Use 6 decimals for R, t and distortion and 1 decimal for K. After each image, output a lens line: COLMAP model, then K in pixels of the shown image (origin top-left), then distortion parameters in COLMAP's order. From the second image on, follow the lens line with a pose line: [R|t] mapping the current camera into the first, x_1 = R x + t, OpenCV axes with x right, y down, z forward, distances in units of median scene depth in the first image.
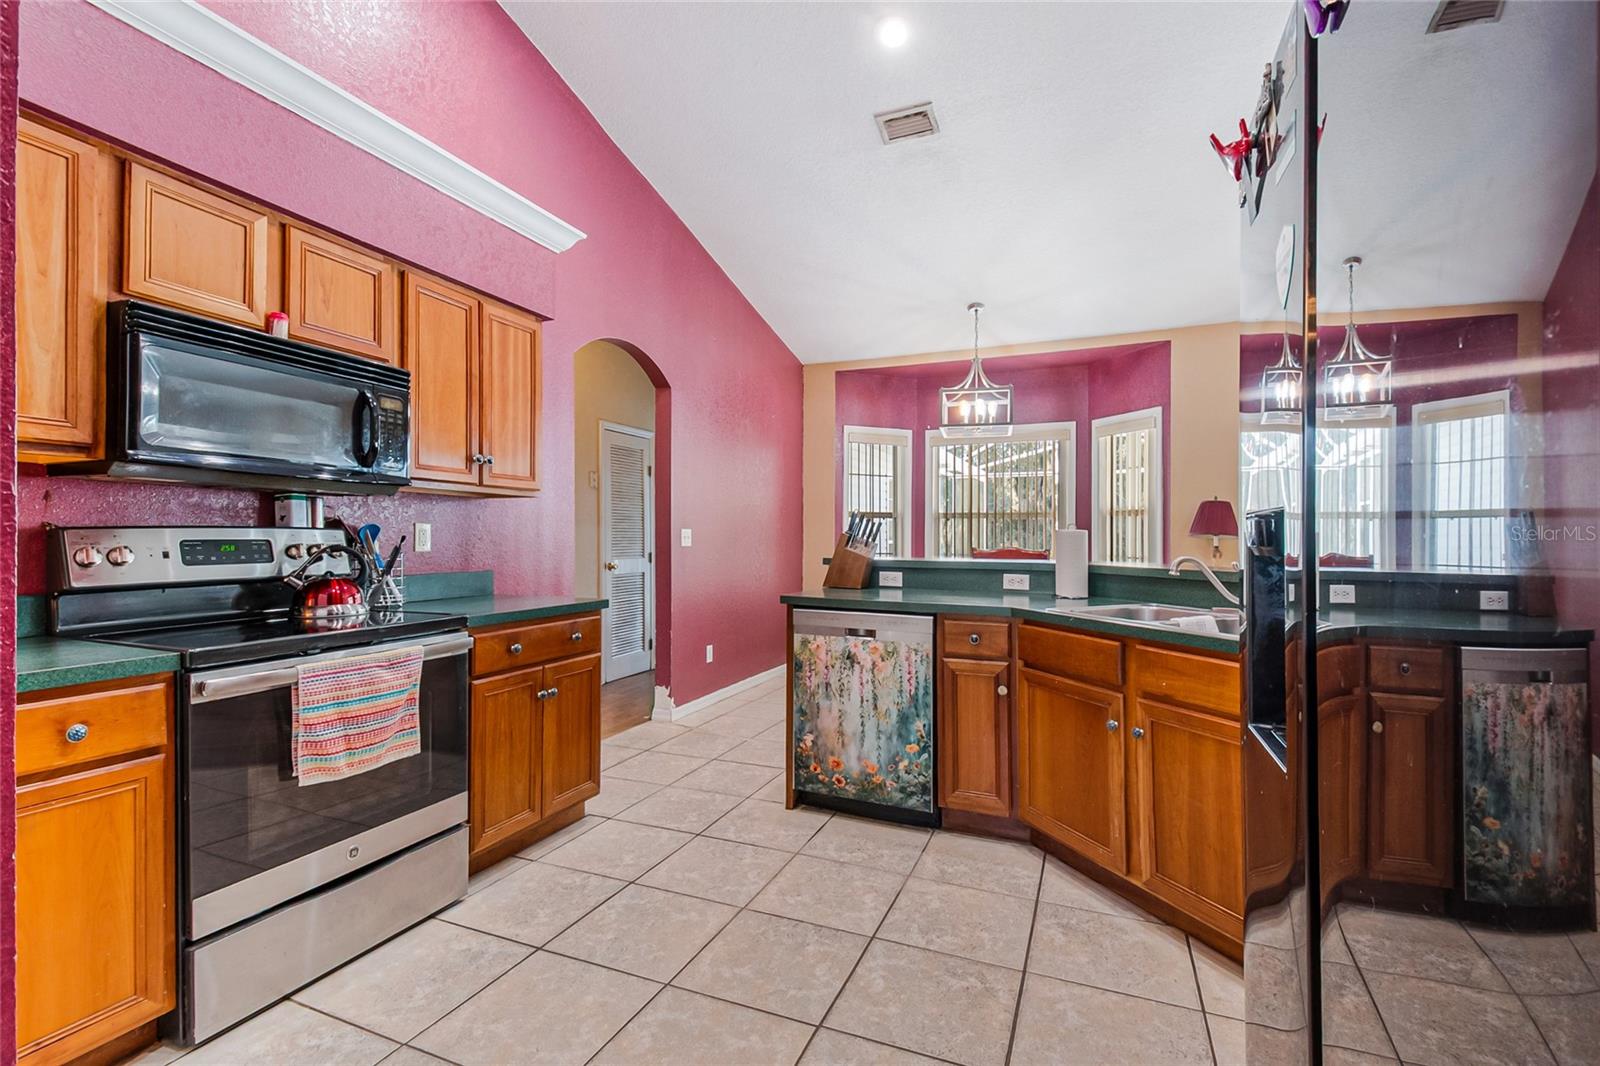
lens RADIAL K [[710.5, 0, 798.9], [0, 710.5, 532.9], [0, 0, 1]] dist [0.007098, -0.012636]
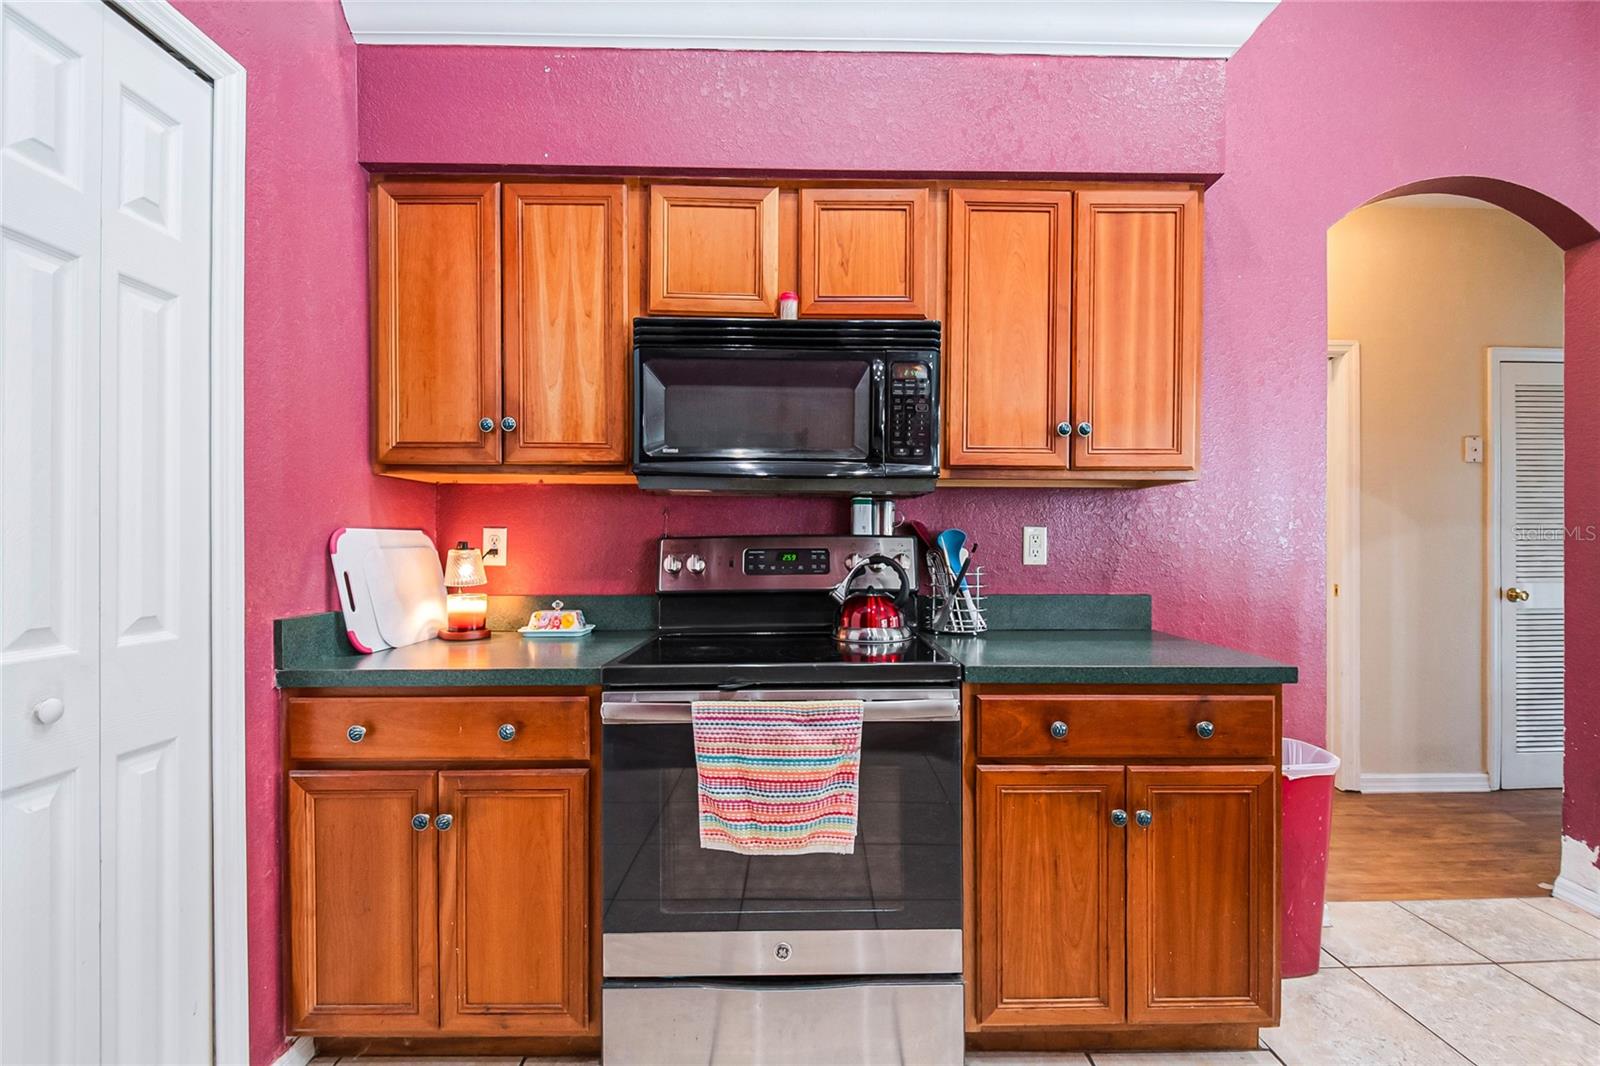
lens RADIAL K [[710.5, 0, 785.3], [0, 710.5, 552.1], [0, 0, 1]] dist [0.007098, -0.012636]
pose [[0.398370, 0.004456, -0.917214, 0.072671], [0.009083, 0.999920, 0.008803, 0.004822], [0.917180, -0.011838, 0.398297, 0.590362]]
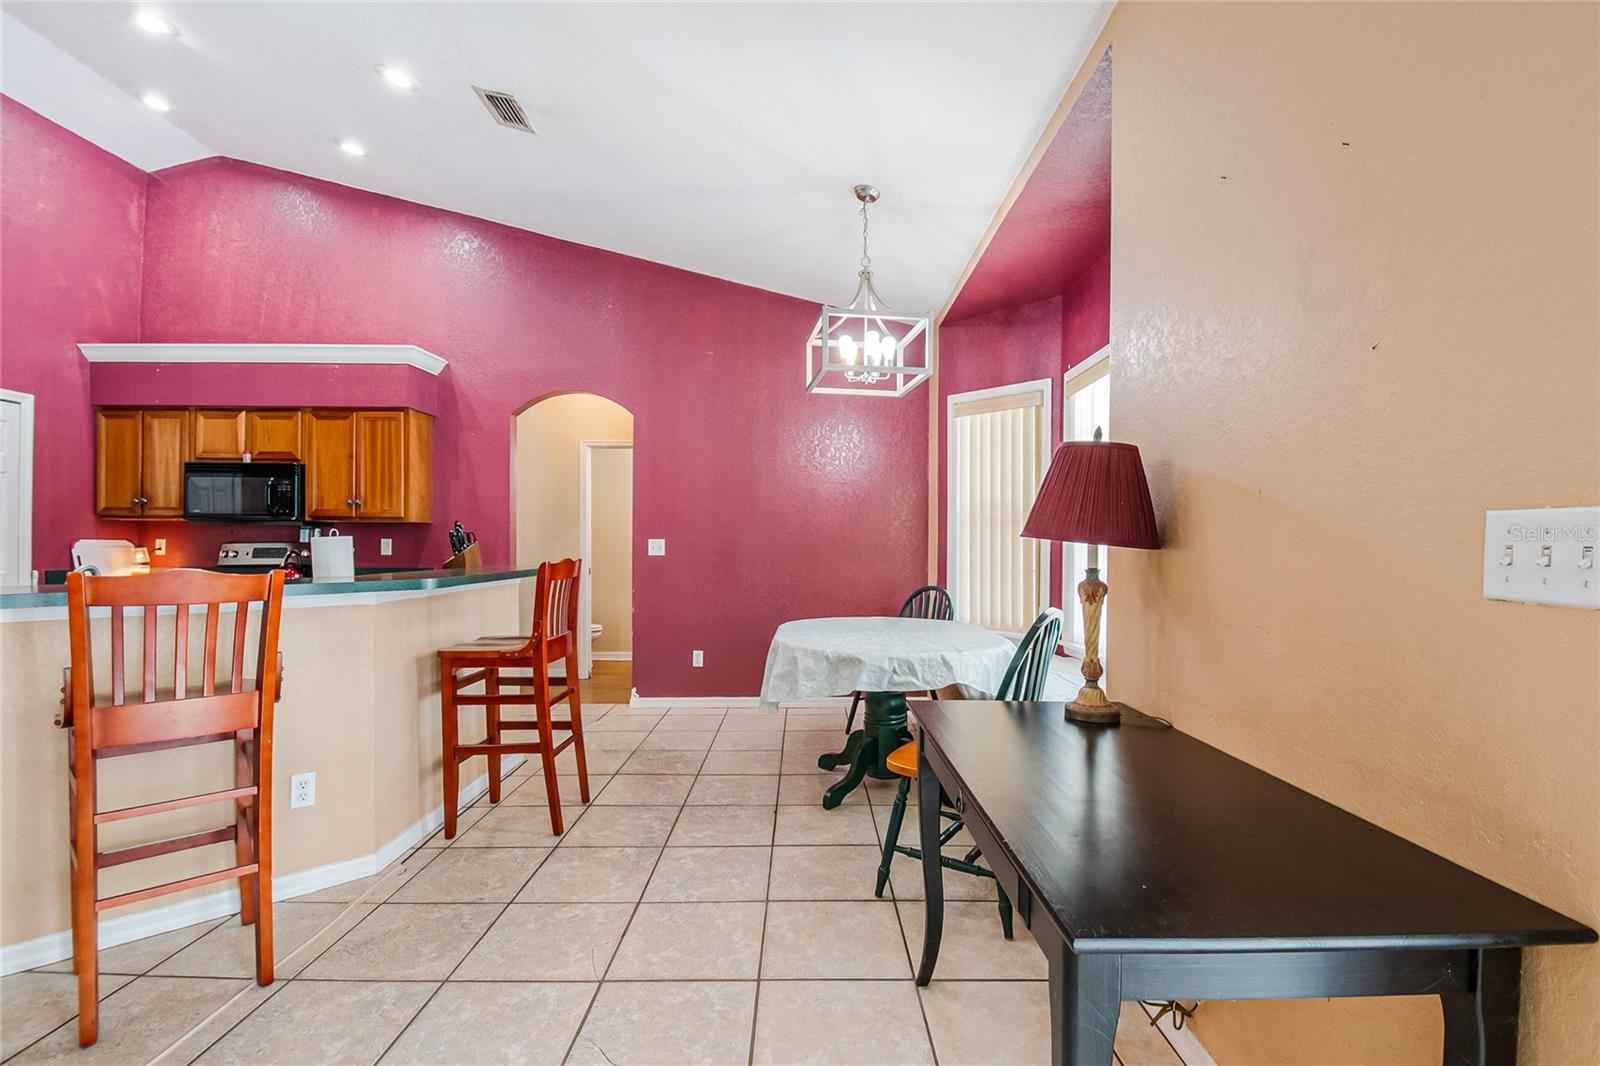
lens RADIAL K [[710.5, 0, 786.3], [0, 710.5, 535.4], [0, 0, 1]] dist [0.007098, -0.012636]
pose [[0.386050, -0.015340, -0.922350, 1.950617], [0.008018, 0.999880, -0.013273, 0.012826], [0.922443, -0.002272, 0.386126, 1.600356]]
